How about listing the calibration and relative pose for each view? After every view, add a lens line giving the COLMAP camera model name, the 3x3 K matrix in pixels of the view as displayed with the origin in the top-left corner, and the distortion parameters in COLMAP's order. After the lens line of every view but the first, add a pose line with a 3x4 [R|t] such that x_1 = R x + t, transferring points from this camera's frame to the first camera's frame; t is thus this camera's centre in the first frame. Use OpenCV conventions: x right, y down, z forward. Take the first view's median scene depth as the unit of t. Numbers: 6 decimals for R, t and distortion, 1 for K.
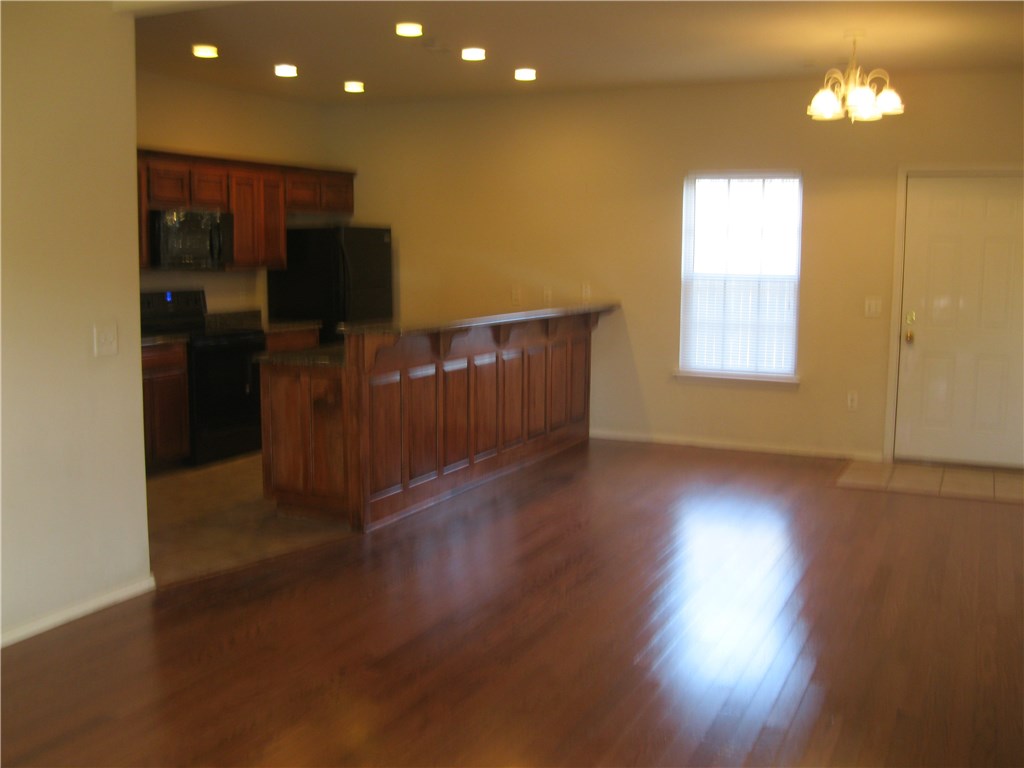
lens RADIAL K [[1037.0, 0, 514.7], [0, 1037.0, 387.4], [0, 0, 1]] dist [-0.112513, 0.000000]
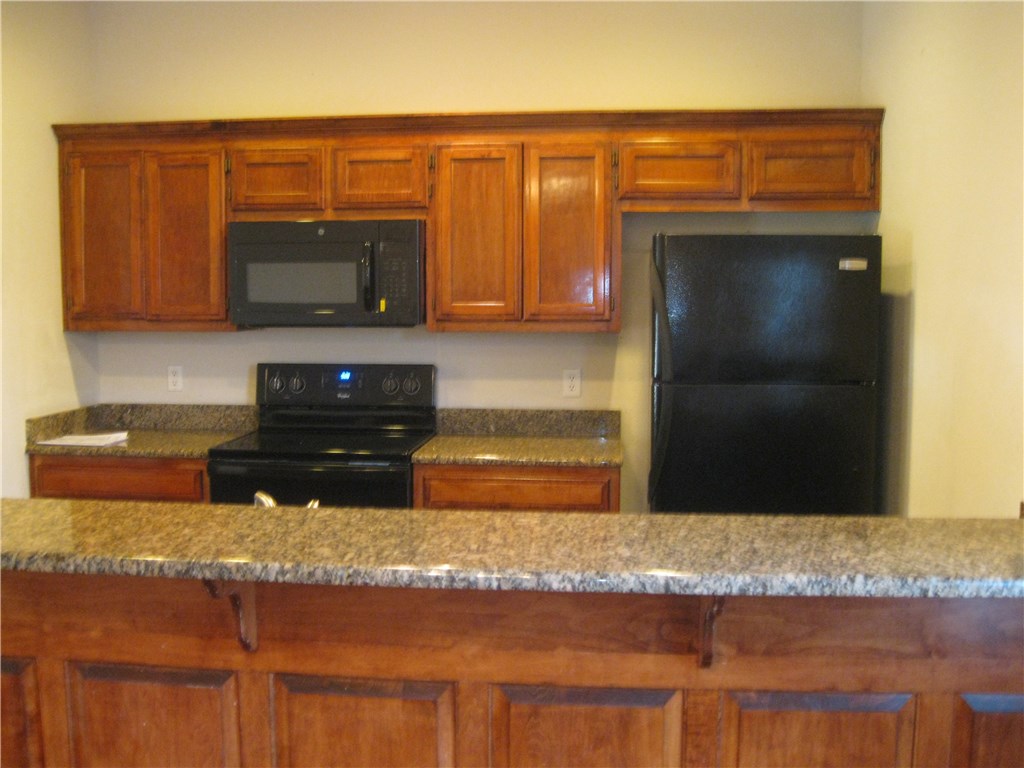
lens RADIAL K [[1037.0, 0, 506.8], [0, 1037.0, 385.0], [0, 0, 1]] dist [-0.112513, 0.000000]
pose [[0.333784, 0.077319, -0.939473, 0.216664], [-0.121579, 0.991837, 0.038433, -0.106854], [0.934776, 0.101392, 0.340459, 0.820654]]
